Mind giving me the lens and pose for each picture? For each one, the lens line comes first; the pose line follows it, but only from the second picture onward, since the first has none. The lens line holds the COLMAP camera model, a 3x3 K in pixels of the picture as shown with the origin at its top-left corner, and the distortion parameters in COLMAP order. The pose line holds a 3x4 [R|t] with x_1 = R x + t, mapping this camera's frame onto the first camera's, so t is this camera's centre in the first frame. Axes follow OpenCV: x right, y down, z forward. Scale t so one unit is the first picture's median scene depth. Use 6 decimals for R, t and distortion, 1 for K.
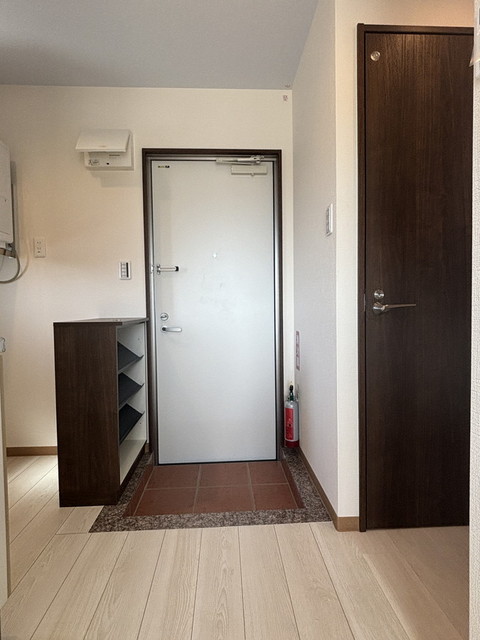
lens RADIAL K [[368.1, 0, 246.9], [0, 368.1, 333.1], [0, 0, 1]] dist [0.003061, -0.003537]
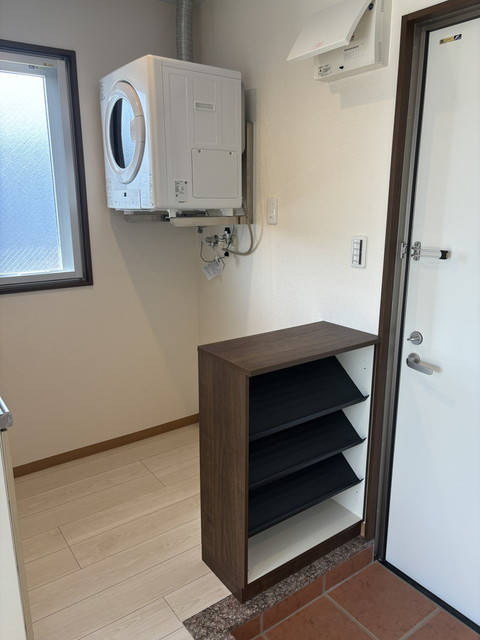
lens RADIAL K [[493.4, 0, 237.8], [0, 493.4, 333.7], [0, 0, 1]] dist [0.045166, -0.039900]
pose [[0.534592, 0.231024, -0.812920, 0.254154], [-0.053649, 0.969247, 0.240170, -0.228706], [0.843406, -0.084781, 0.530546, 0.403158]]
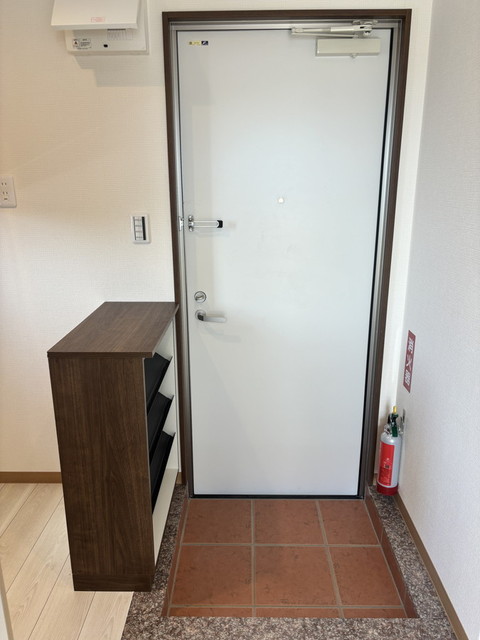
lens RADIAL K [[493.4, 0, 237.5], [0, 493.4, 331.8], [0, 0, 1]] dist [0.045166, -0.039900]
pose [[0.997144, 0.026900, -0.070570, -0.100926], [-0.009119, 0.970466, 0.241065, -0.208798], [0.074971, -0.239733, 0.967940, 0.146095]]
